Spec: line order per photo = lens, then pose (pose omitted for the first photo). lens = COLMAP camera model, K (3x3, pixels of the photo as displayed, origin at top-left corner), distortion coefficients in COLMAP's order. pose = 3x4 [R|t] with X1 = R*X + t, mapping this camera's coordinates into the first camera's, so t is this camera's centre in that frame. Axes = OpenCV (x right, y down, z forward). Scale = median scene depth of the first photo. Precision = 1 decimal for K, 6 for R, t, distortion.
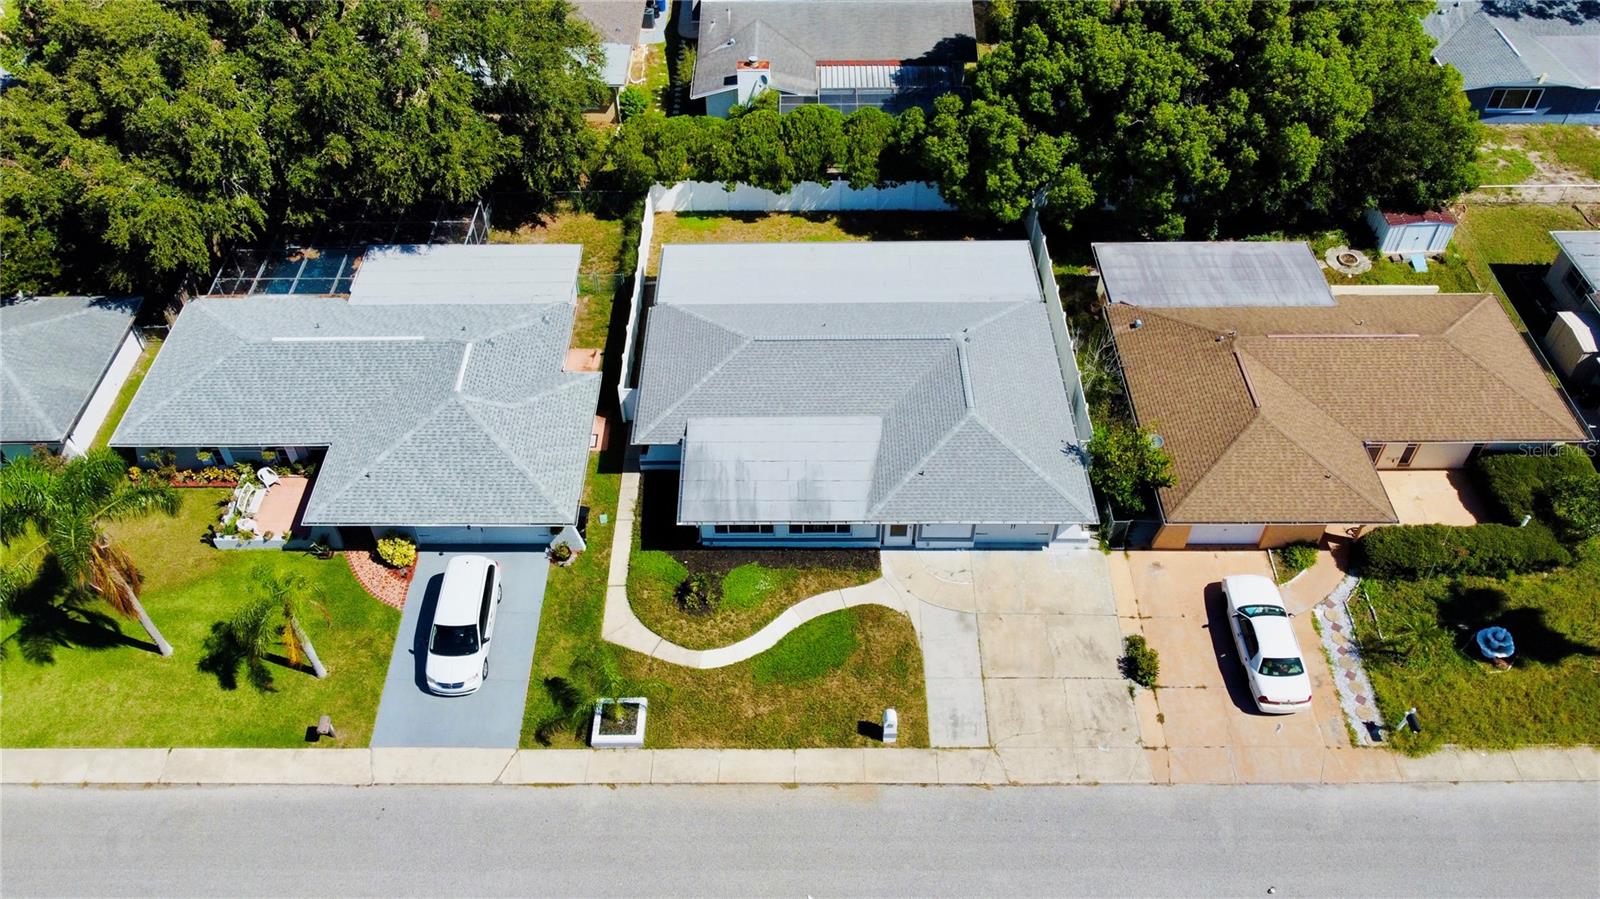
lens RADIAL K [[1231.7, 0, 796.0], [0, 1231.7, 419.4], [0, 0, 1]] dist [-0.003685, -0.003751]
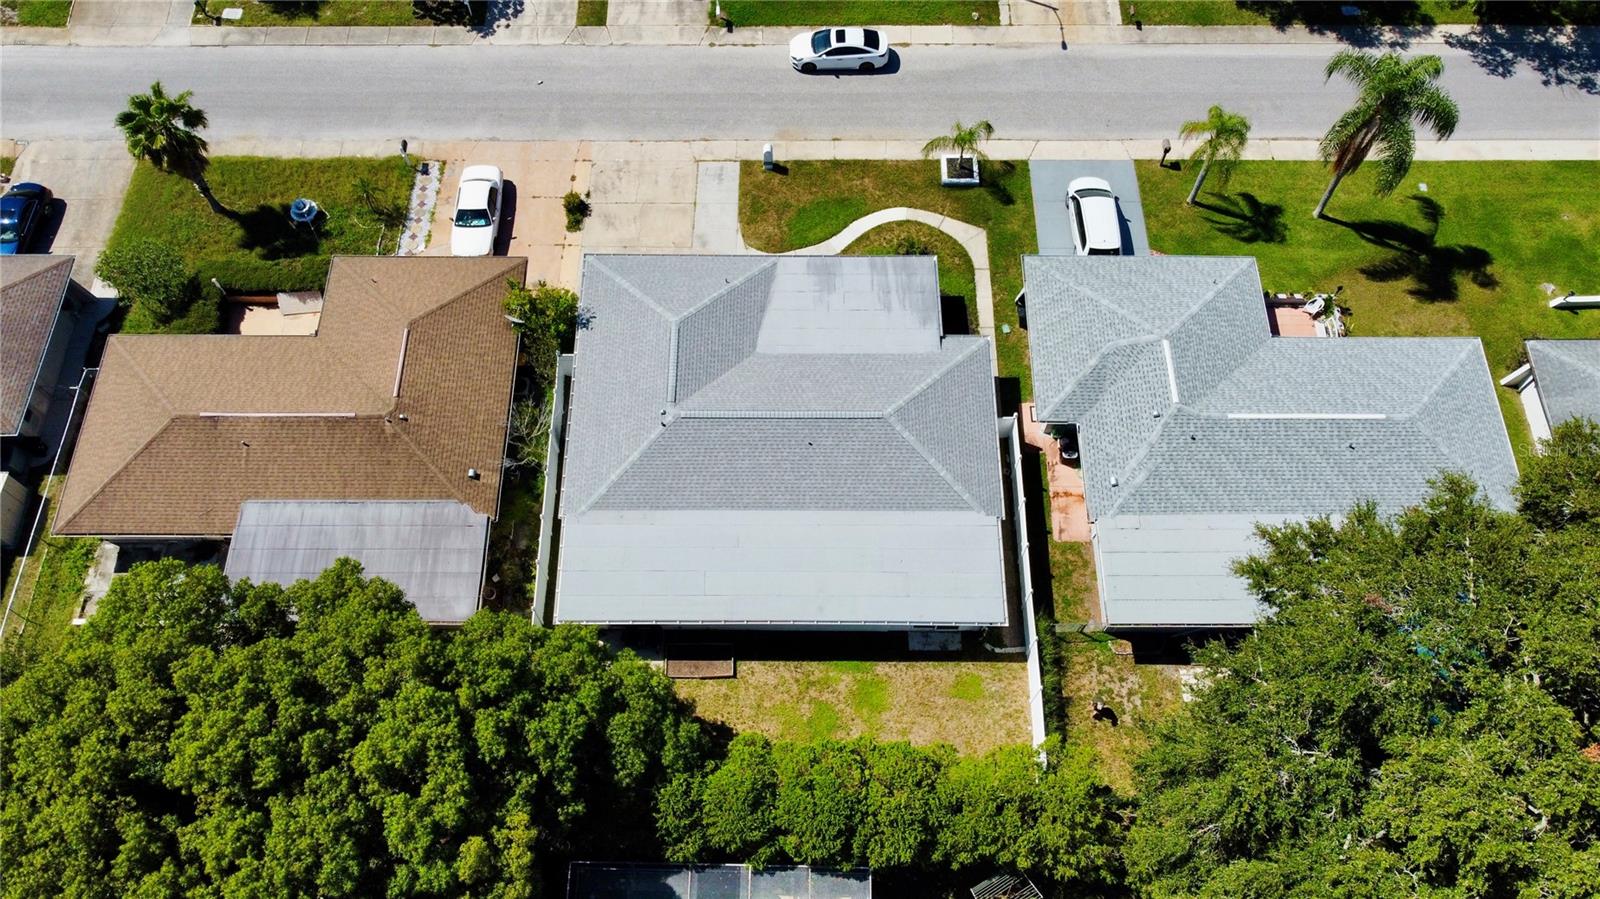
lens RADIAL K [[1169.2, 0, 778.4], [0, 1169.2, 446.5], [0, 0, 1]] dist [0.003036, 0.000407]
pose [[-0.999955, -0.006992, 0.006336, 0.050466], [0.008232, -0.318419, 0.947914, -1.091248], [-0.004611, 0.947924, 0.318462, 0.844959]]
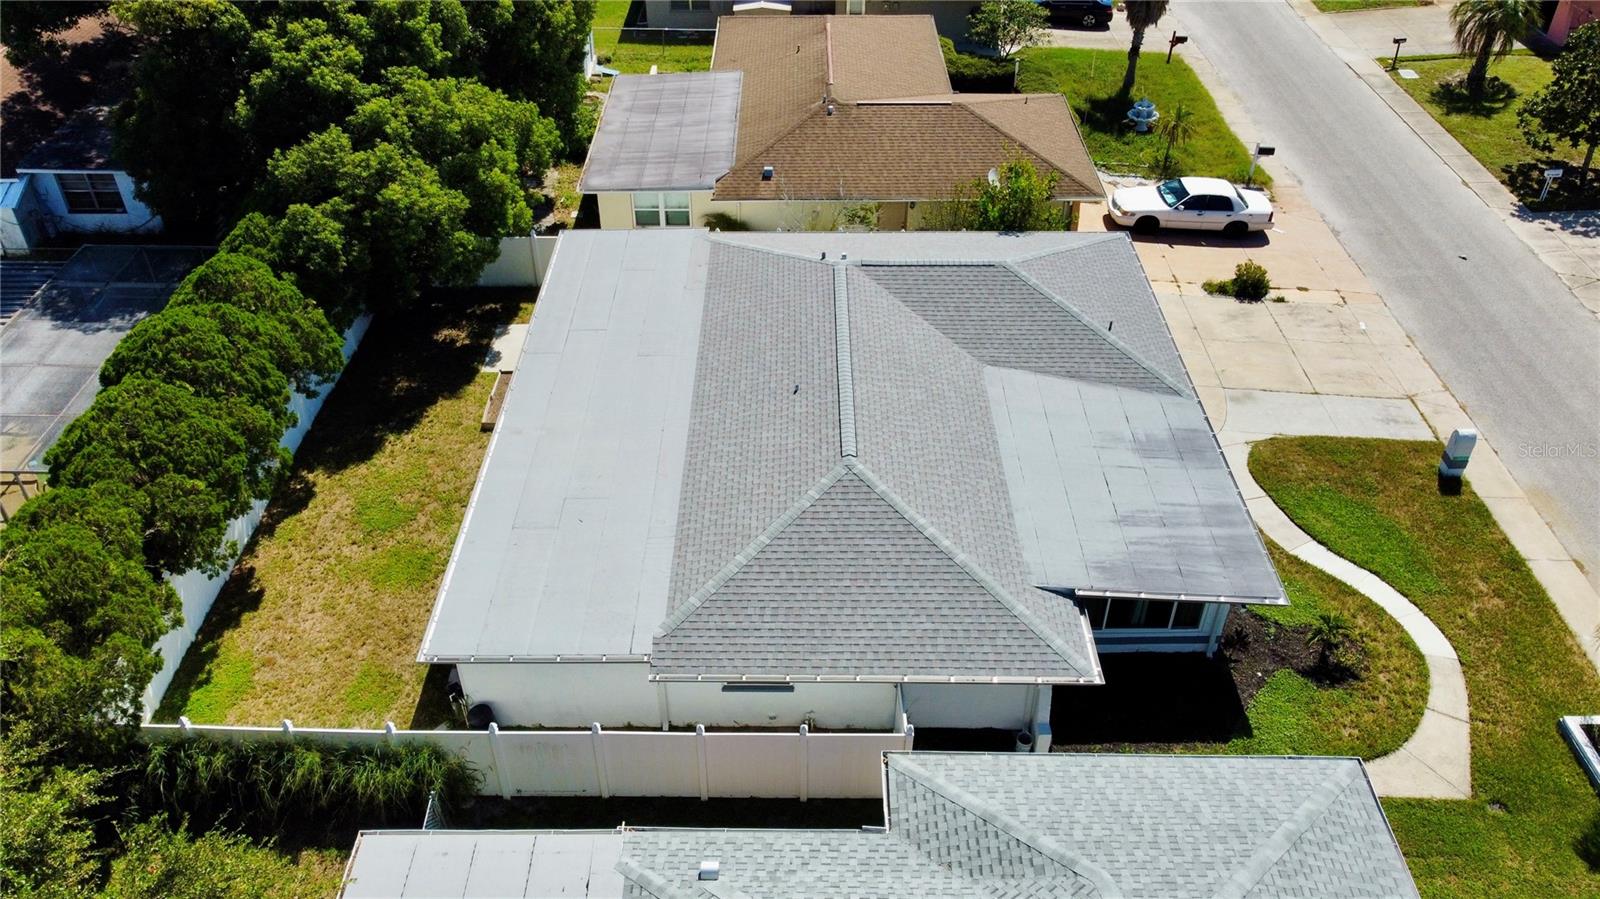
lens RADIAL K [[1231.7, 0, 796.0], [0, 1231.7, 419.4], [0, 0, 1]] dist [-0.003685, -0.003751]
pose [[0.009179, -0.598252, 0.801256, -0.501375], [0.703320, 0.573454, 0.420109, -0.353432], [-0.710814, 0.559683, 0.426026, 0.910368]]
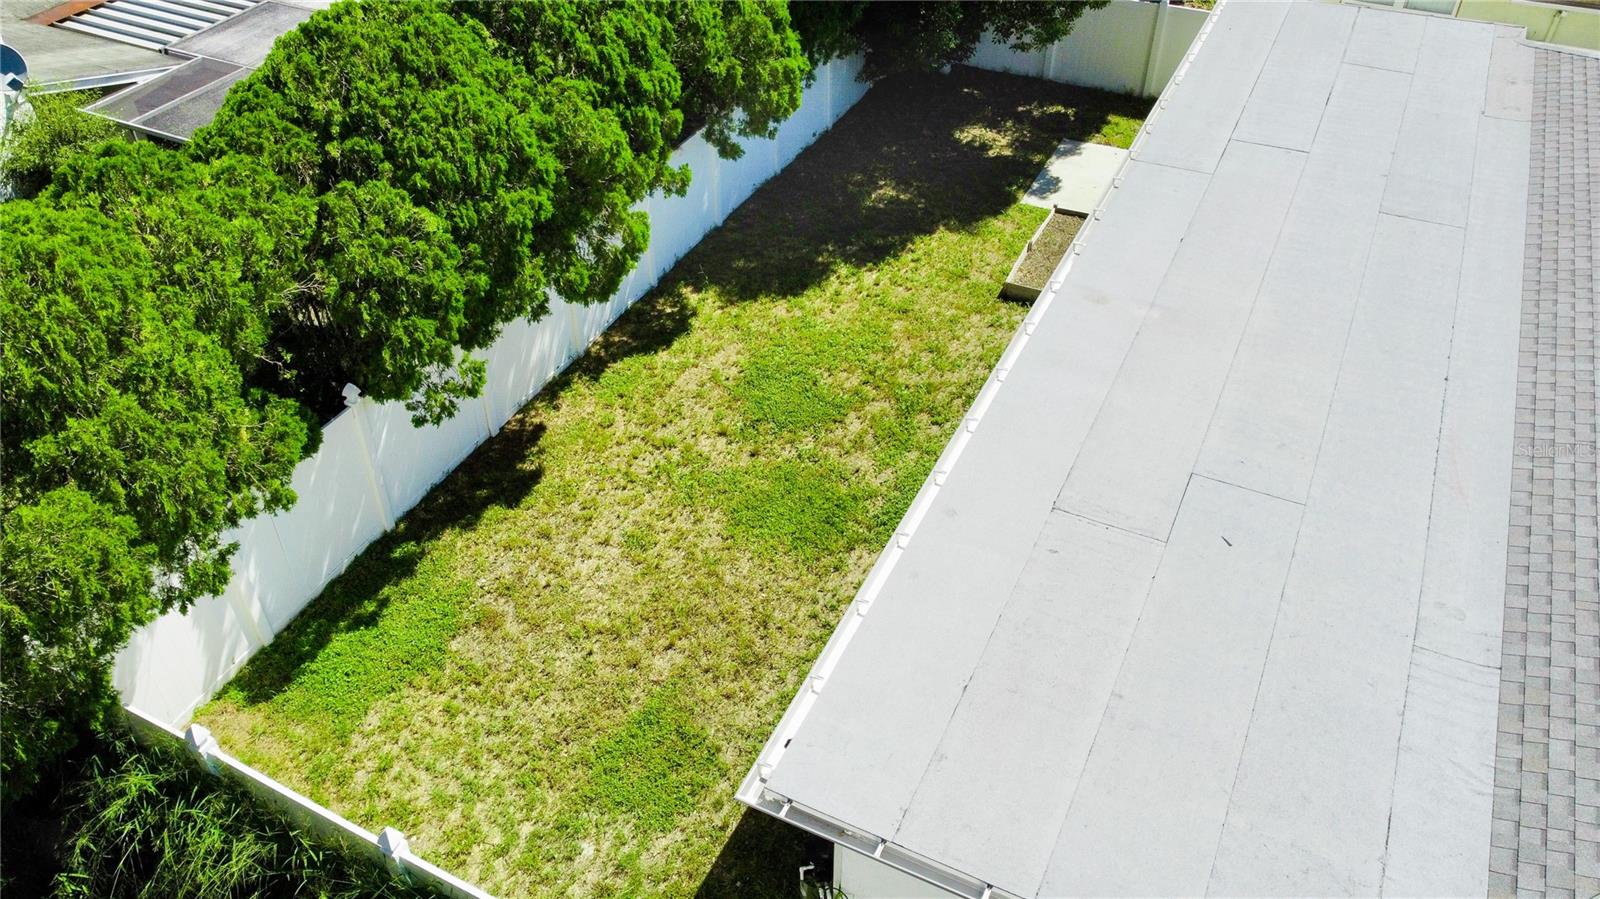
lens RADIAL K [[1257.5, 0, 774.6], [0, 1257.5, 451.1], [0, 0, 1]] dist [-0.001026, -0.017659]
pose [[0.451474, -0.583268, 0.675255, -0.244724], [0.634845, 0.741758, 0.216256, -0.266859], [-0.627011, 0.331048, 0.705169, 1.144698]]
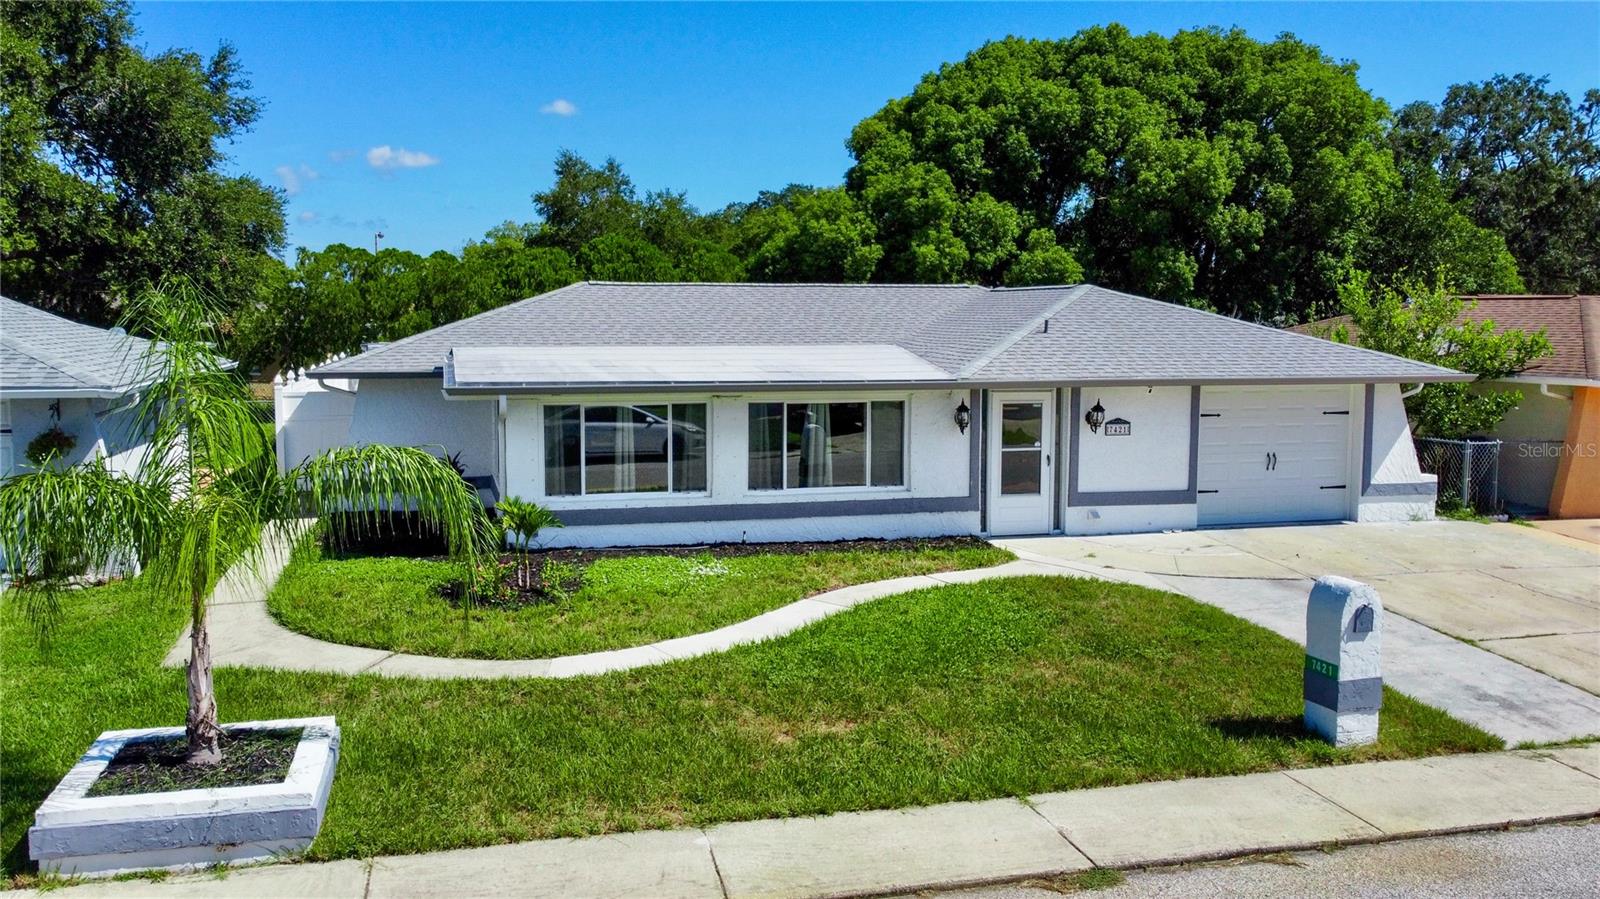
lens RADIAL K [[1257.5, 0, 774.6], [0, 1257.5, 451.1], [0, 0, 1]] dist [-0.001026, -0.017659]
pose [[0.969935, -0.025320, 0.242045, -0.095495], [0.170866, 0.779070, -0.603203, 0.335079], [-0.173297, 0.626425, 0.759974, 0.757465]]
